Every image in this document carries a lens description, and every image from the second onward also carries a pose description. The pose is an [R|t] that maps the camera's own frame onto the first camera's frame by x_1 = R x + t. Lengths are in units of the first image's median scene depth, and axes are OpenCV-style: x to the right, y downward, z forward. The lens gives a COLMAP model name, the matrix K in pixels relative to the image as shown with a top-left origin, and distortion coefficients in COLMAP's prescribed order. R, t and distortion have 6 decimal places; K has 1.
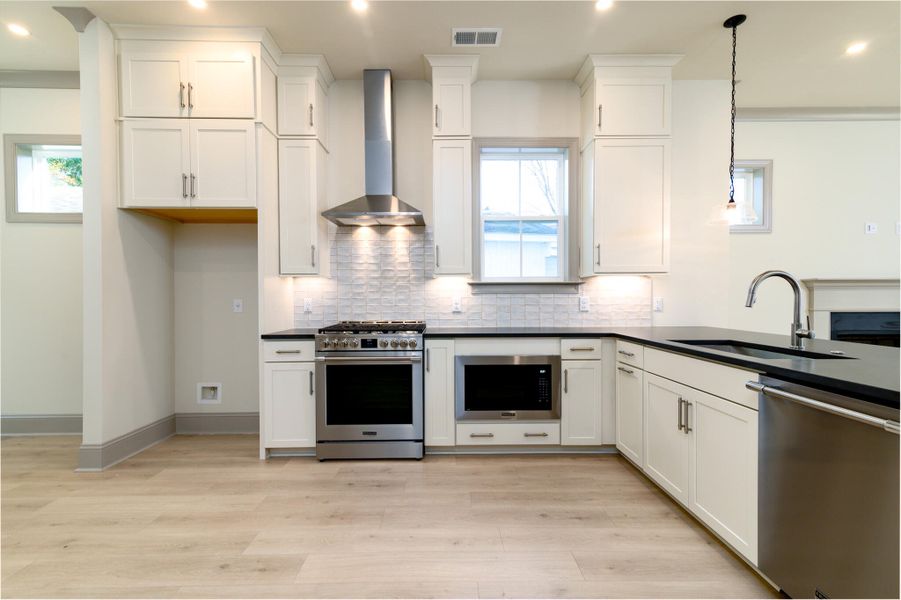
lens RADIAL K [[401.6, 0, 448.0], [0, 401.6, 301.8], [0, 0, 1]] dist [0.011676, 0.000027]
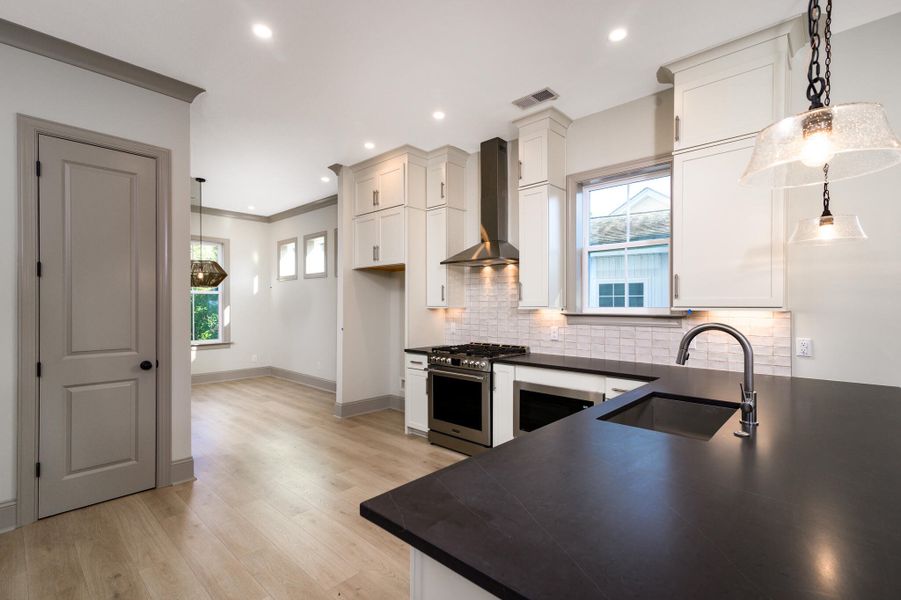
lens RADIAL K [[411.1, 0, 451.4], [0, 411.1, 303.2], [0, 0, 1]] dist [0.018051, 0.000153]
pose [[0.727134, 0.001829, -0.686493, 0.695406], [-0.009661, 0.999925, -0.007568, -0.075807], [0.686428, 0.012135, 0.727097, 0.012602]]
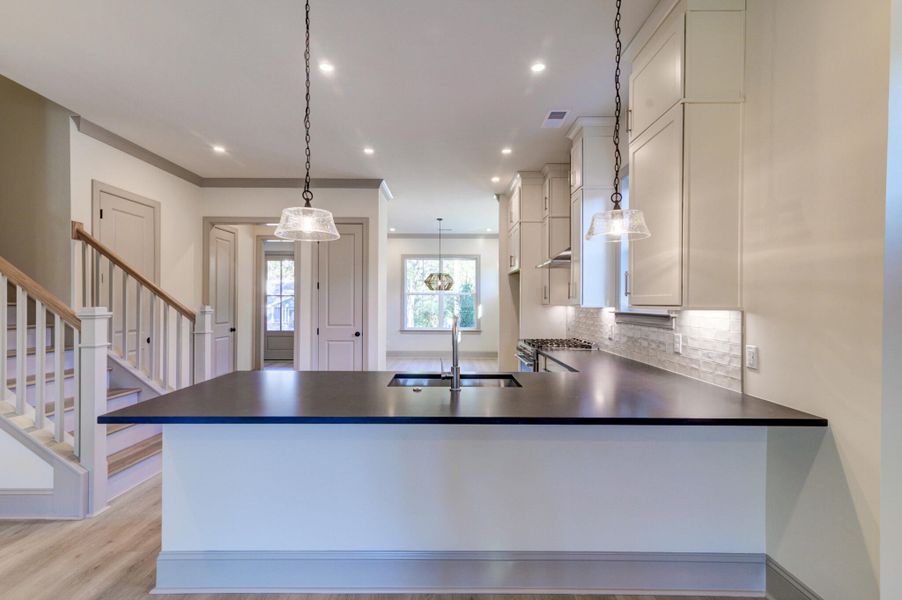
lens RADIAL K [[402.0, 0, 448.5], [0, 402.0, 301.8], [0, 0, 1]] dist [0.011676, 0.000027]
pose [[-0.005264, 0.000917, -0.999986, 1.334133], [-0.015165, 0.999885, 0.000997, -0.081911], [0.999871, 0.015170, -0.005249, 0.687783]]
